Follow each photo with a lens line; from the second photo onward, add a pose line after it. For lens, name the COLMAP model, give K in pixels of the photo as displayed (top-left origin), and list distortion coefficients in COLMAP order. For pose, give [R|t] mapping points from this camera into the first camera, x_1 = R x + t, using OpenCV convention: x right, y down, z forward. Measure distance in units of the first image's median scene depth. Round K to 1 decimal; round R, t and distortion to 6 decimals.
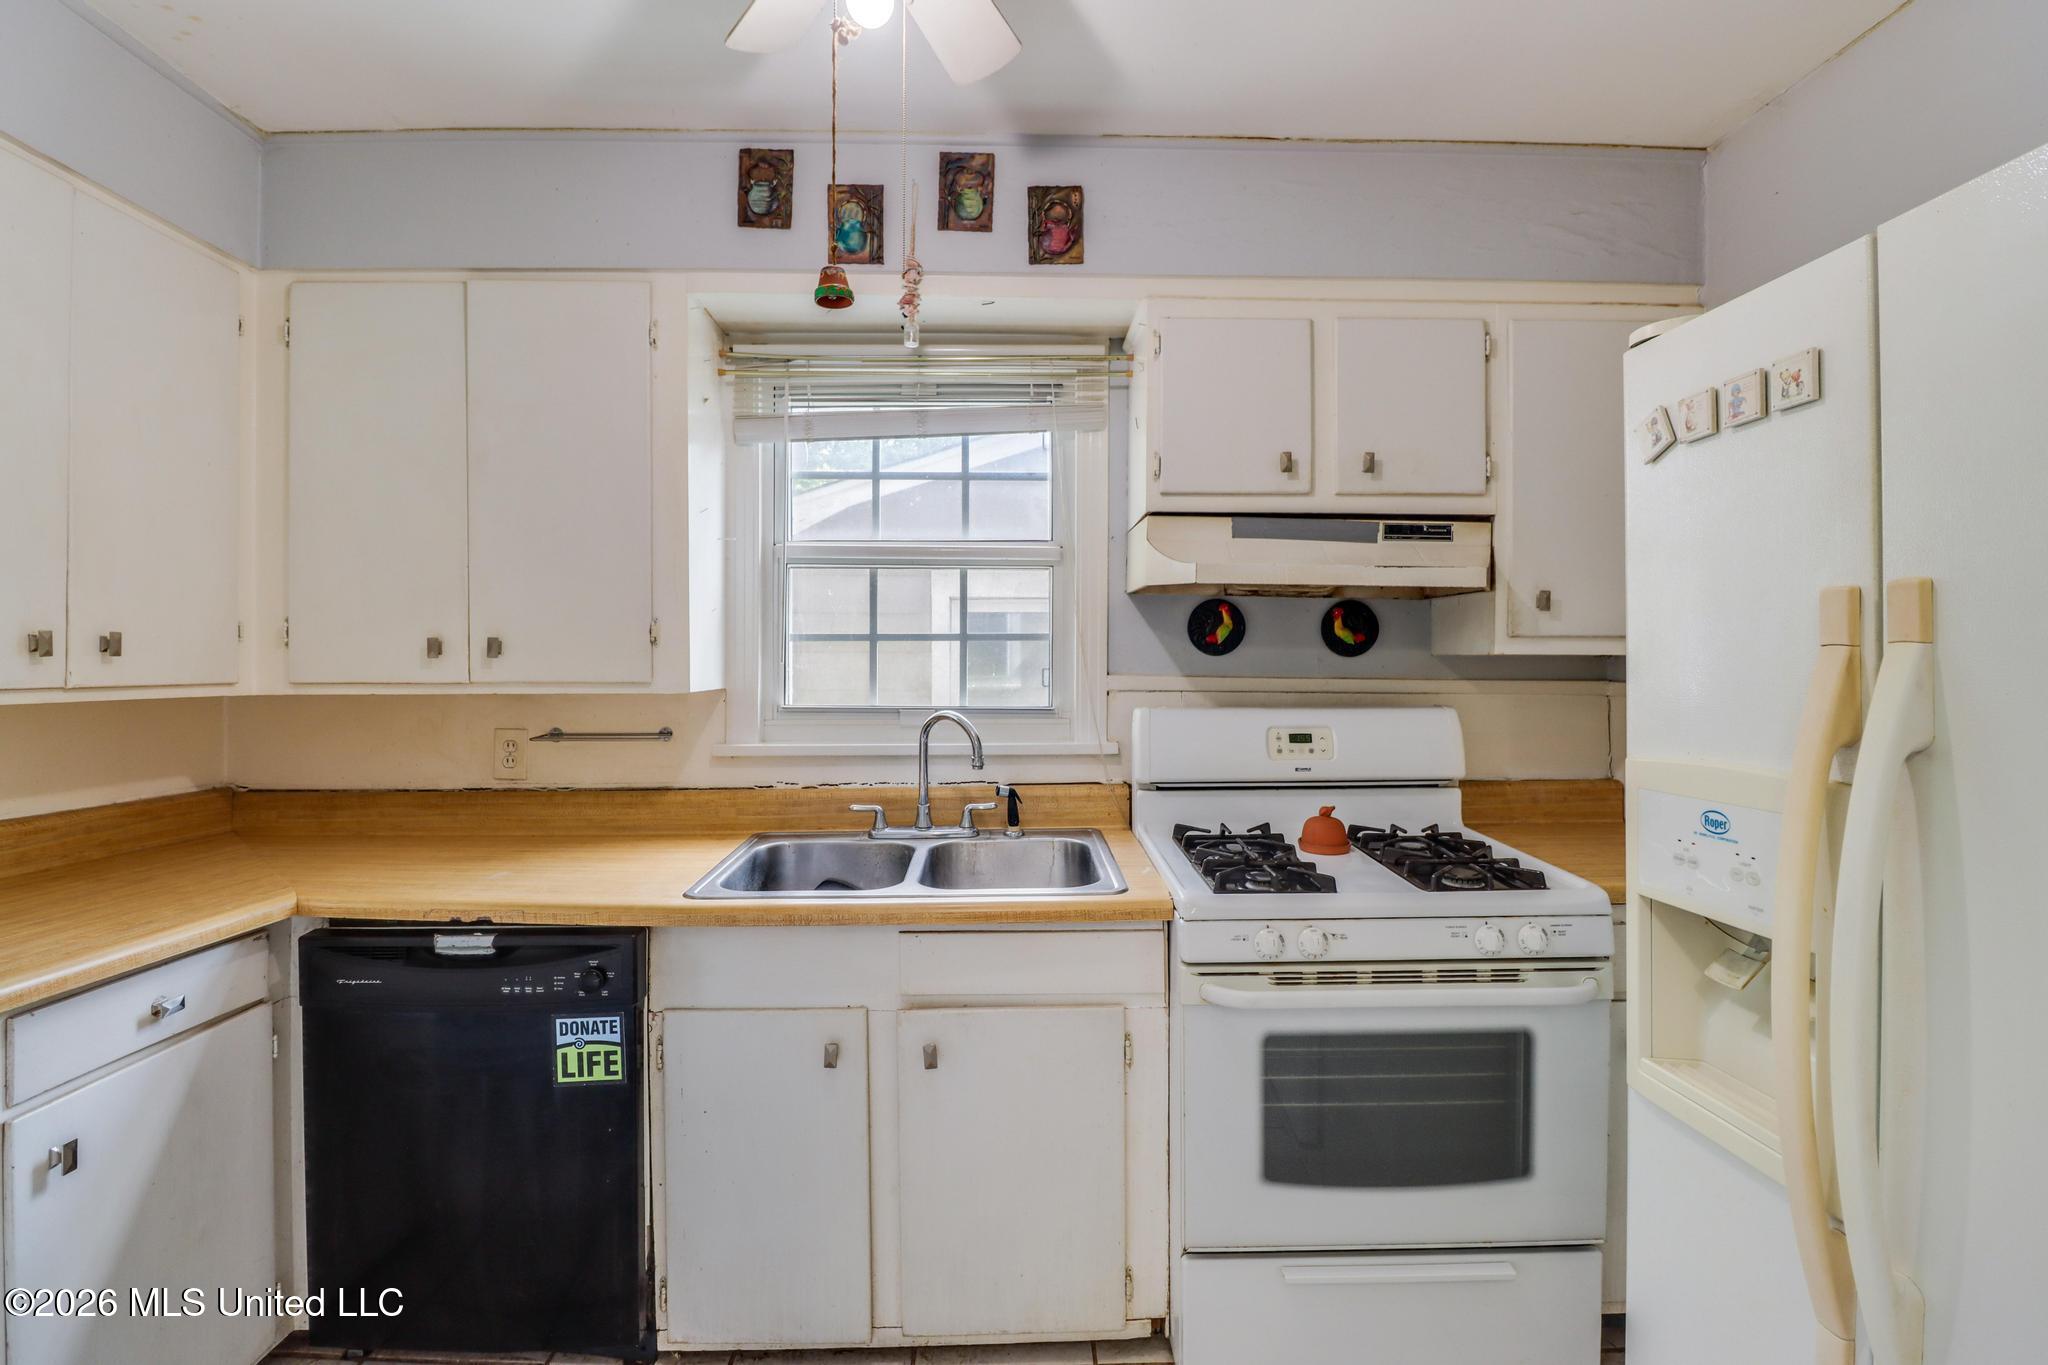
lens RADIAL K [[966.6, 0, 1011.2], [0, 966.6, 665.8], [0, 0, 1]] dist [-0.002132, -0.013579]
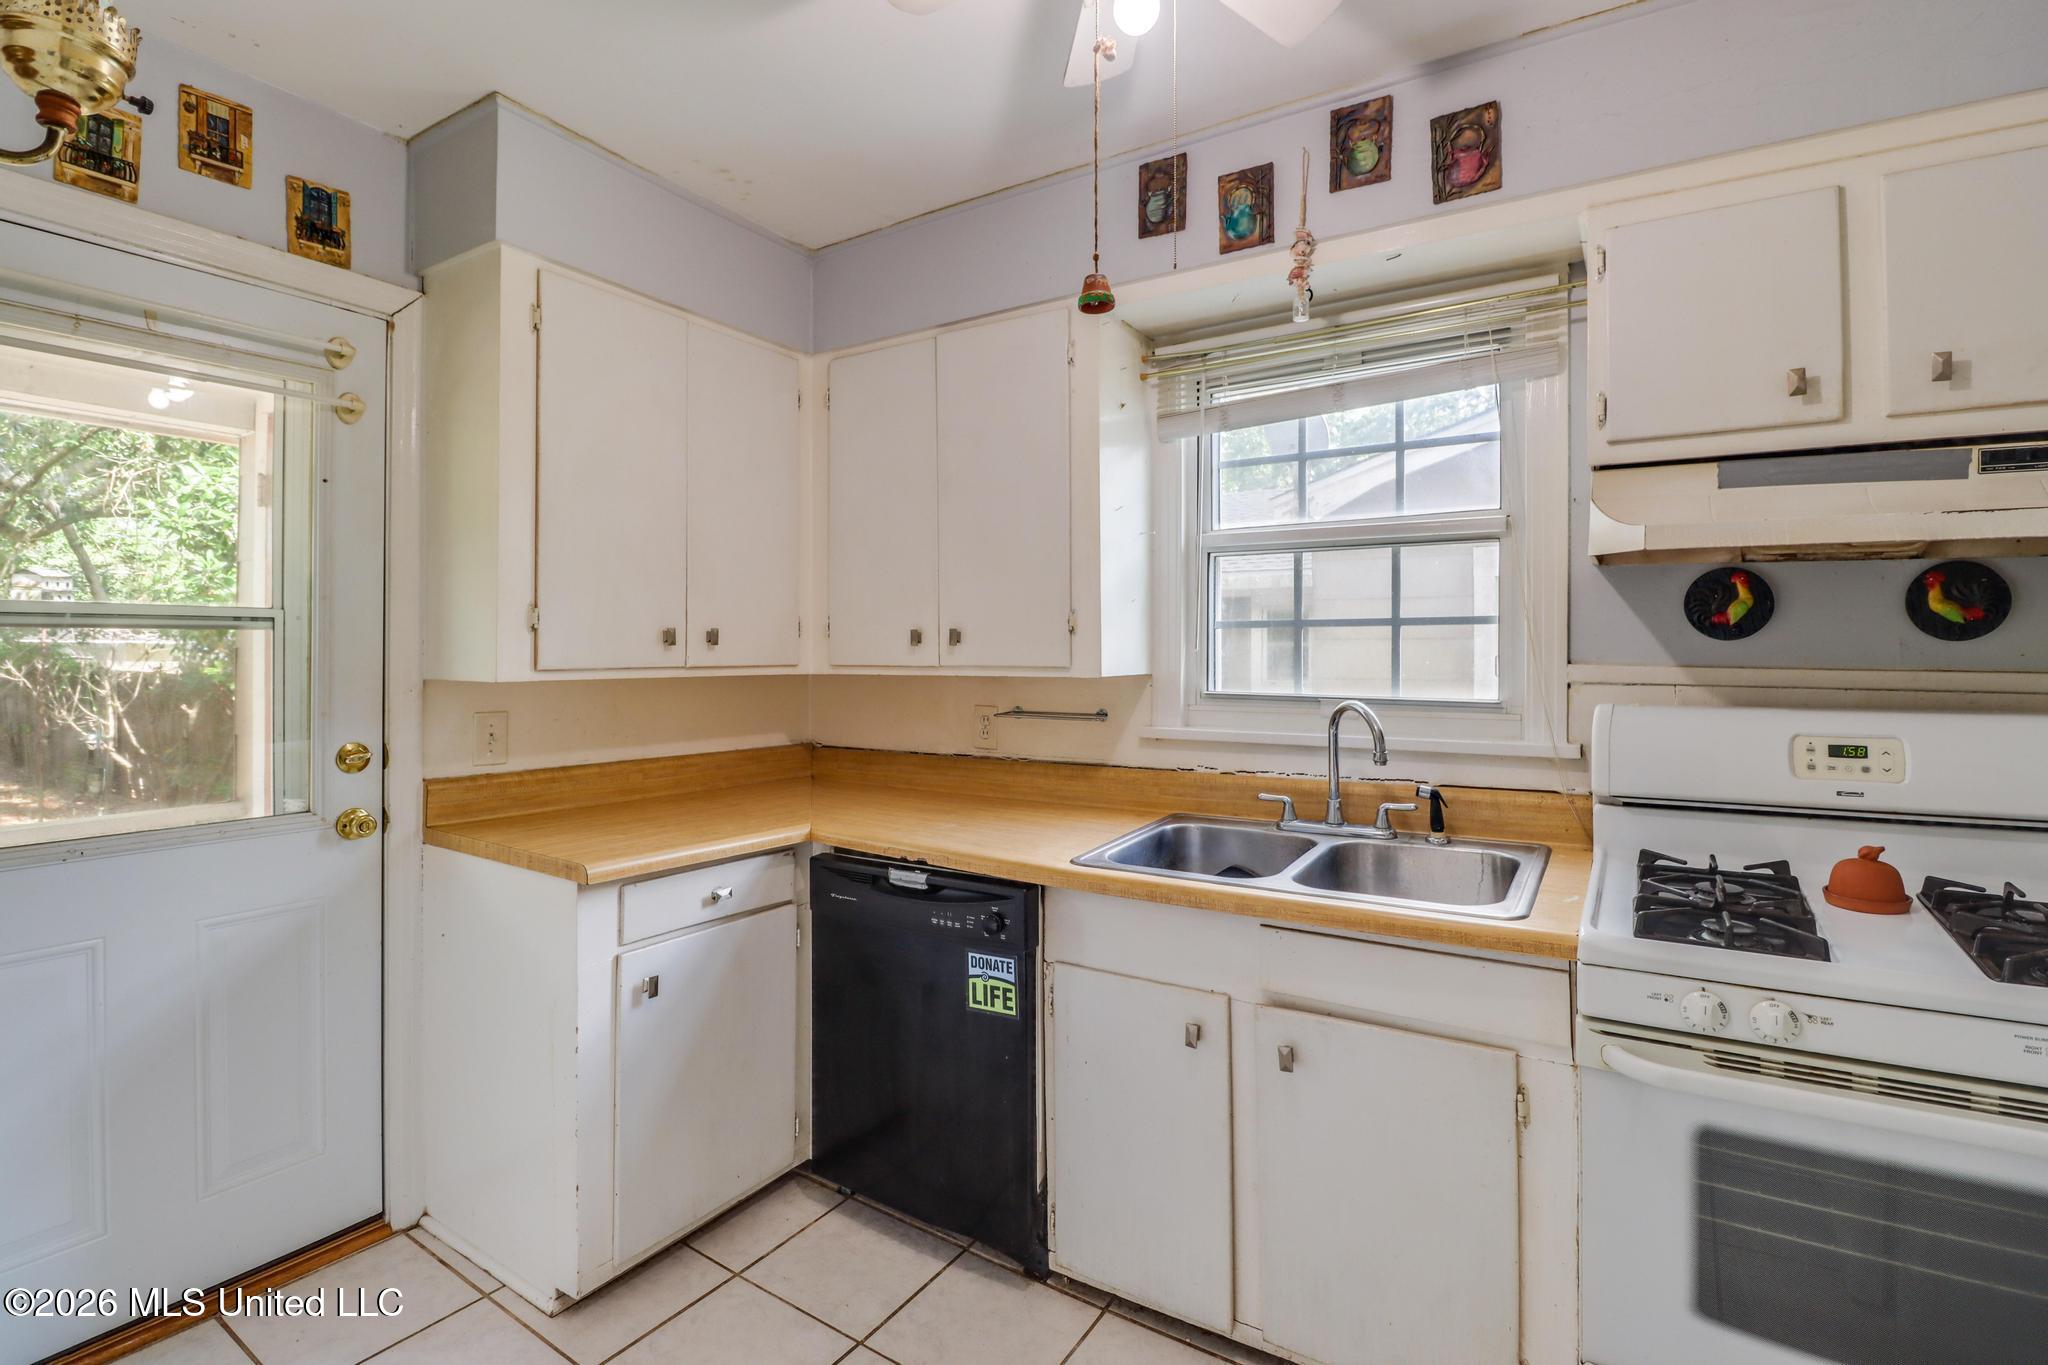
lens RADIAL K [[966.1, 0, 1004.5], [0, 966.1, 648.4], [0, 0, 1]] dist [-0.001151, -0.013958]
pose [[0.829141, -0.001363, -0.559039, 0.187291], [-0.001422, 0.999989, -0.004546, 0.000500], [0.559038, 0.004564, 0.829129, 0.037758]]
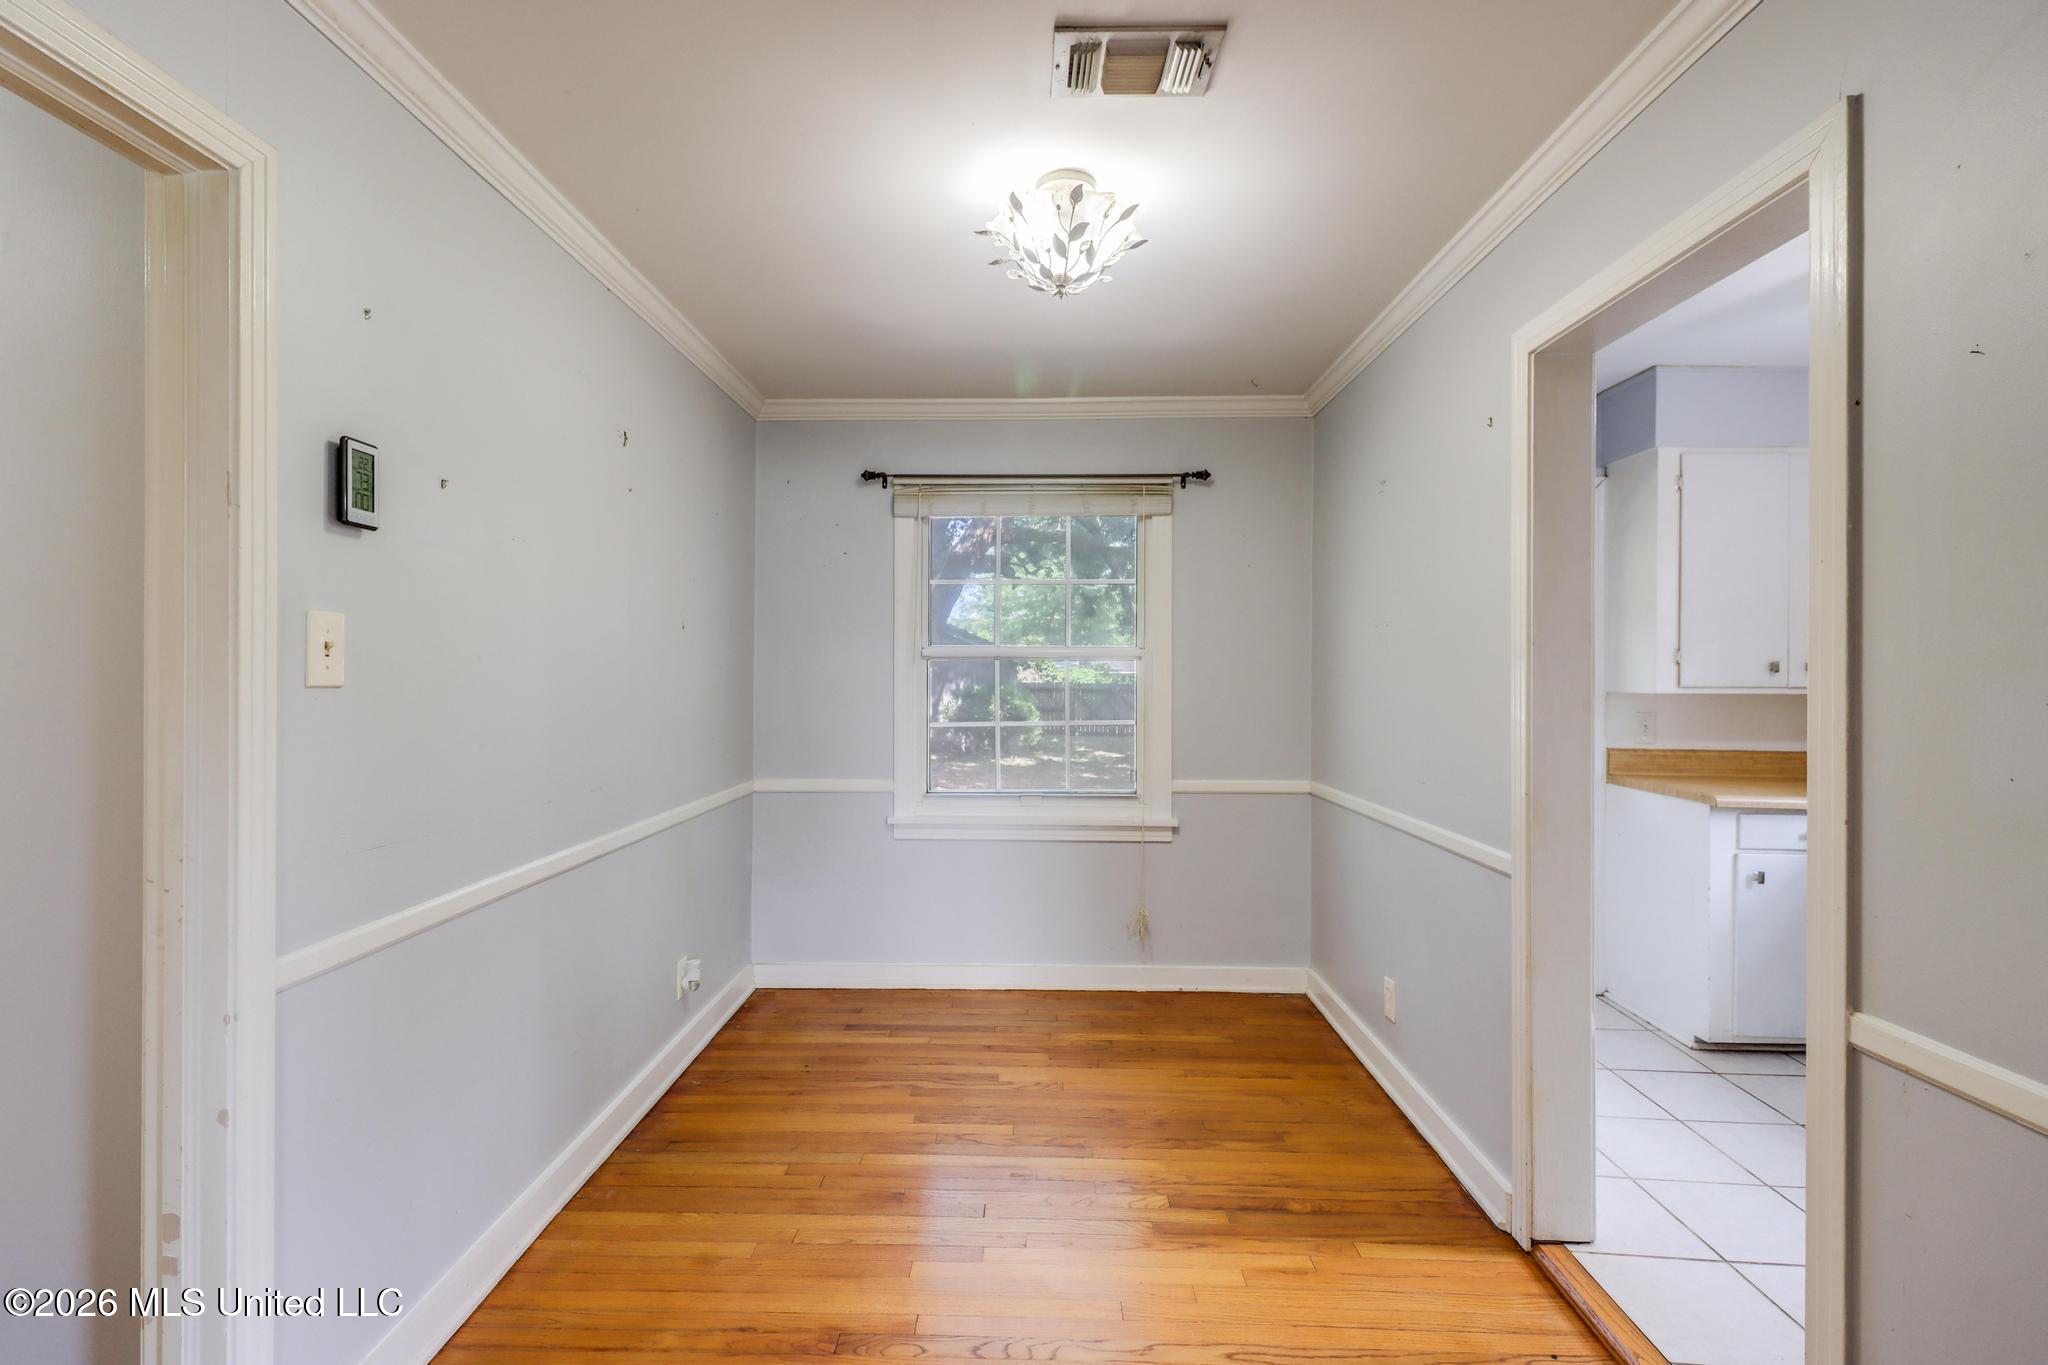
lens RADIAL K [[942.3, 0, 1012.1], [0, 942.3, 676.3], [0, 0, 1]] dist [0.000762, -0.000052]
pose [[-0.042878, -0.002899, -0.999076, 0.969892], [-0.005835, 0.999979, -0.002651, 0.011511], [0.999063, 0.005716, -0.042894, -0.531017]]
